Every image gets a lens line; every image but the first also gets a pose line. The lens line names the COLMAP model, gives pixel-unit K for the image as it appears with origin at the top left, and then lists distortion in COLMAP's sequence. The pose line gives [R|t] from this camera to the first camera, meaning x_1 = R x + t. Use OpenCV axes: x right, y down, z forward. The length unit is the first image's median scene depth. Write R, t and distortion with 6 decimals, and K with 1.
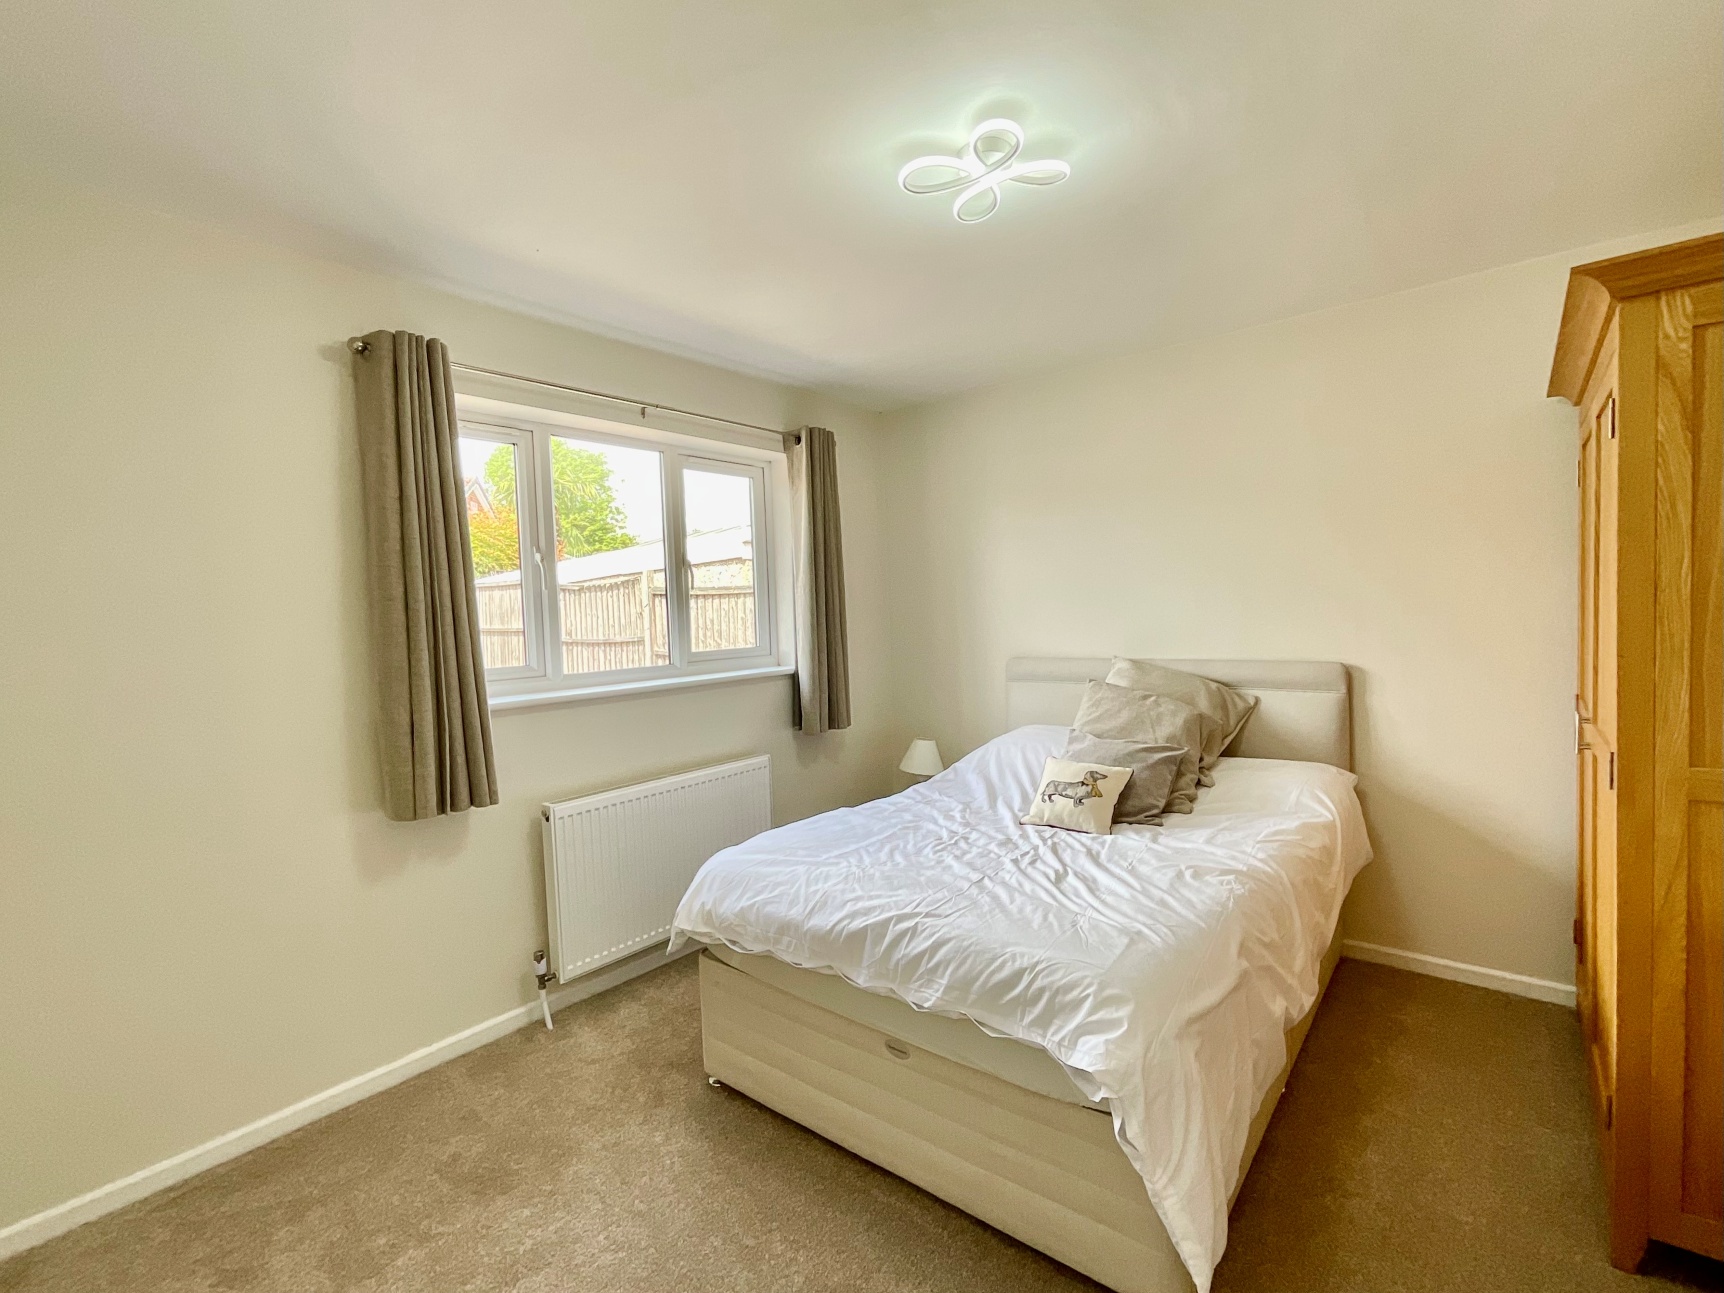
lens RADIAL K [[764.0, 0, 851.3], [0, 764.0, 650.6], [0, 0, 1]] dist [0.000049, 0.000051]
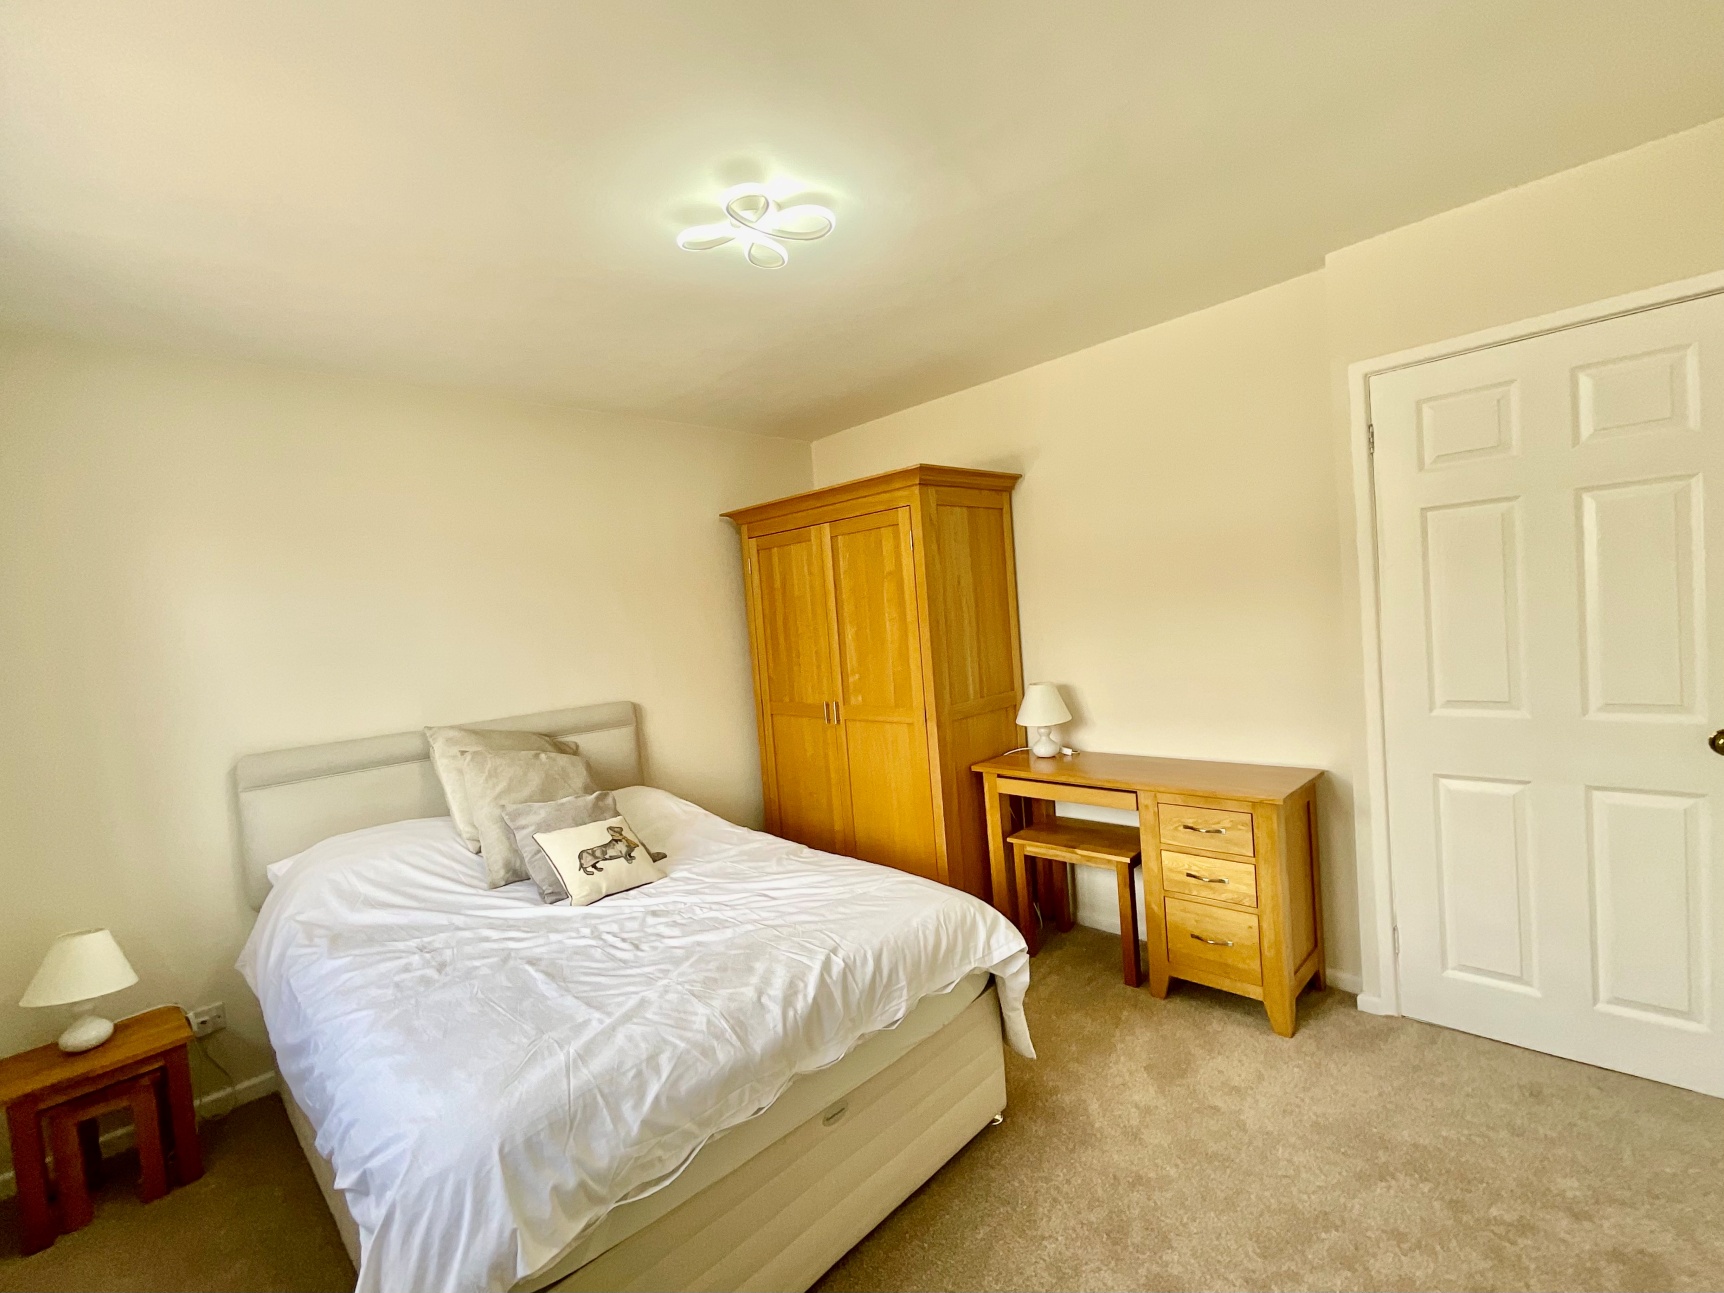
lens RADIAL K [[764.0, 0, 851.3], [0, 764.0, 650.6], [0, 0, 1]] dist [0.000049, 0.000051]
pose [[0.114259, -0.020495, 0.993240, -0.764815], [0.126763, 0.991916, 0.005885, -0.036626], [-0.985330, 0.125234, 0.115933, 0.720506]]
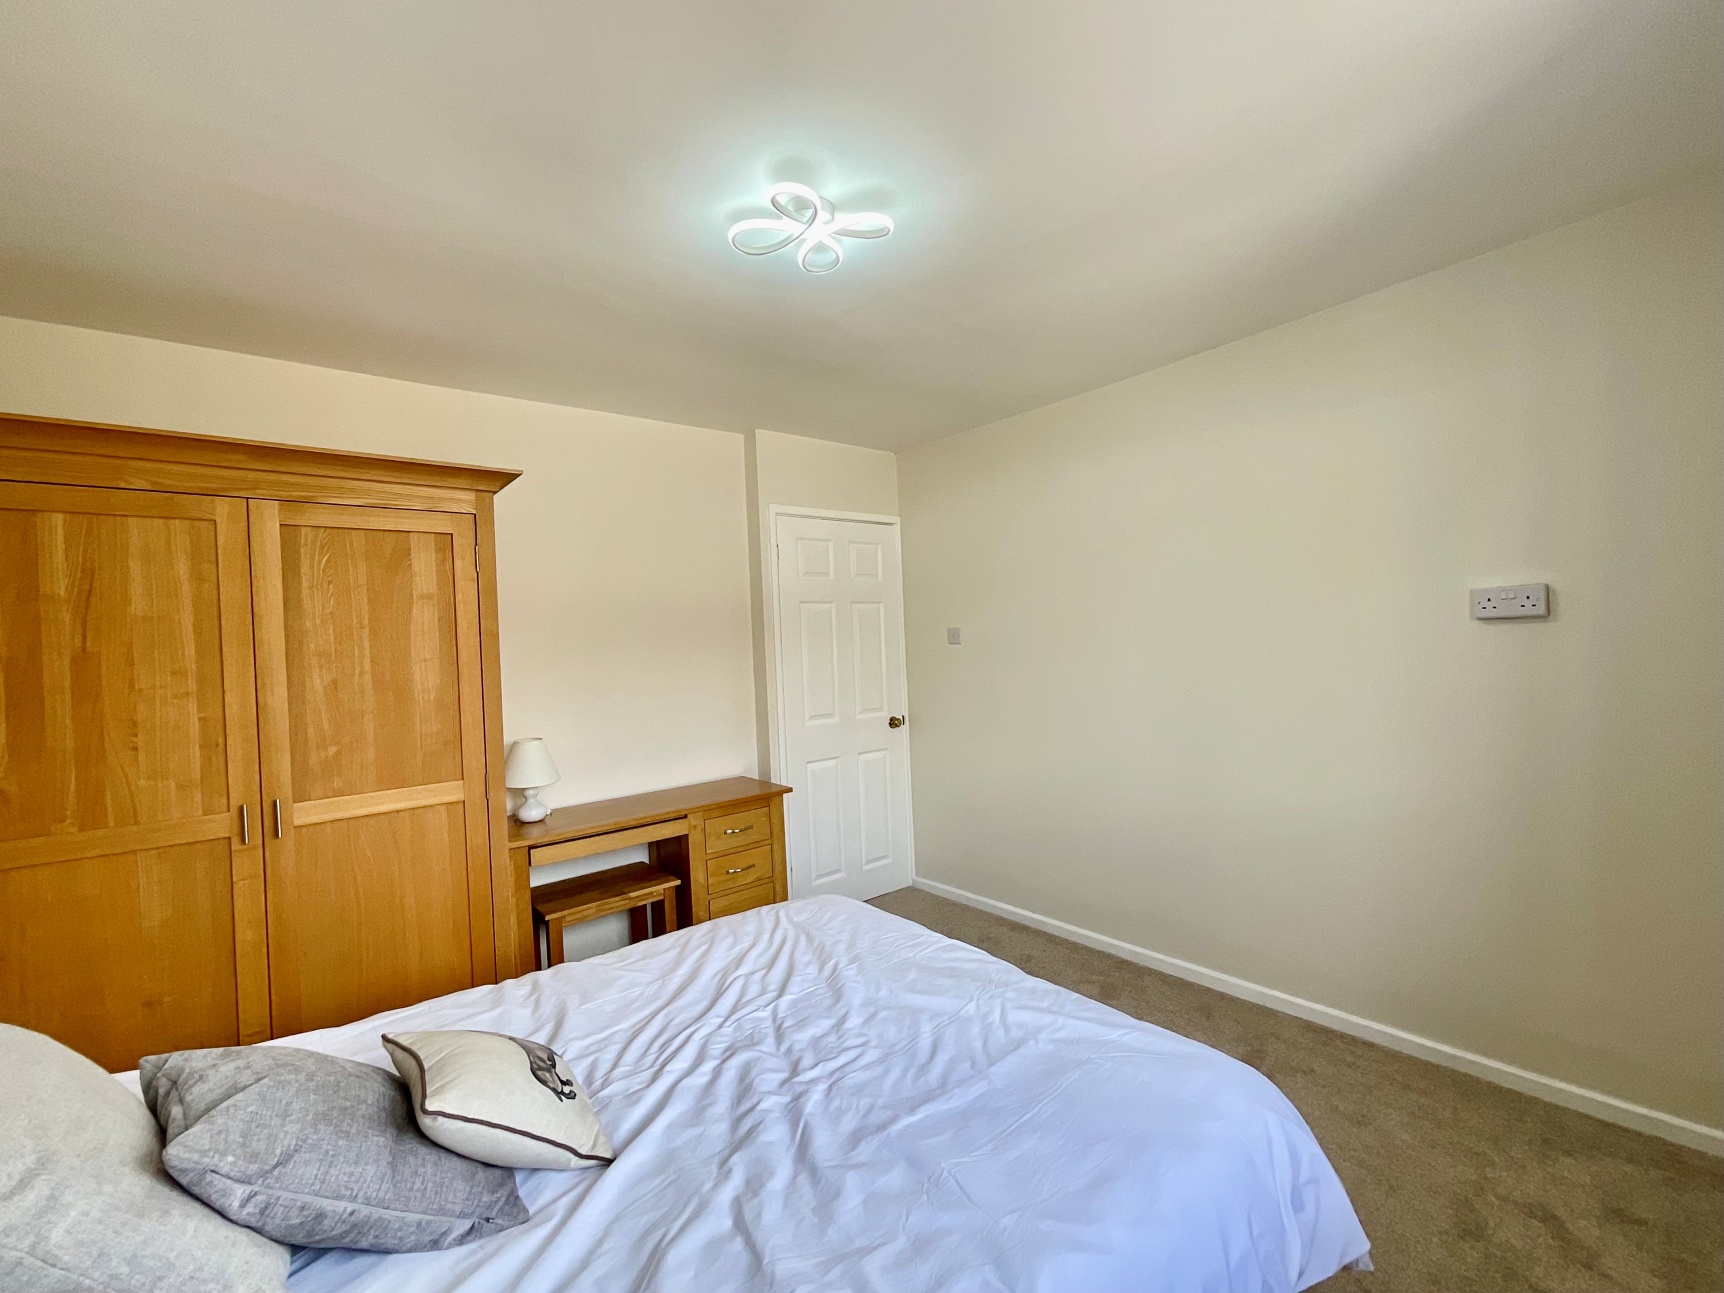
lens RADIAL K [[741.8, 0, 859.0], [0, 741.8, 639.9], [0, 0, 1]] dist [-0.000075, 0.000075]
pose [[-0.980072, 0.077409, 0.182940, -0.024959], [0.086290, 0.995423, 0.041081, -0.100744], [-0.178923, 0.056048, -0.982265, 1.780132]]
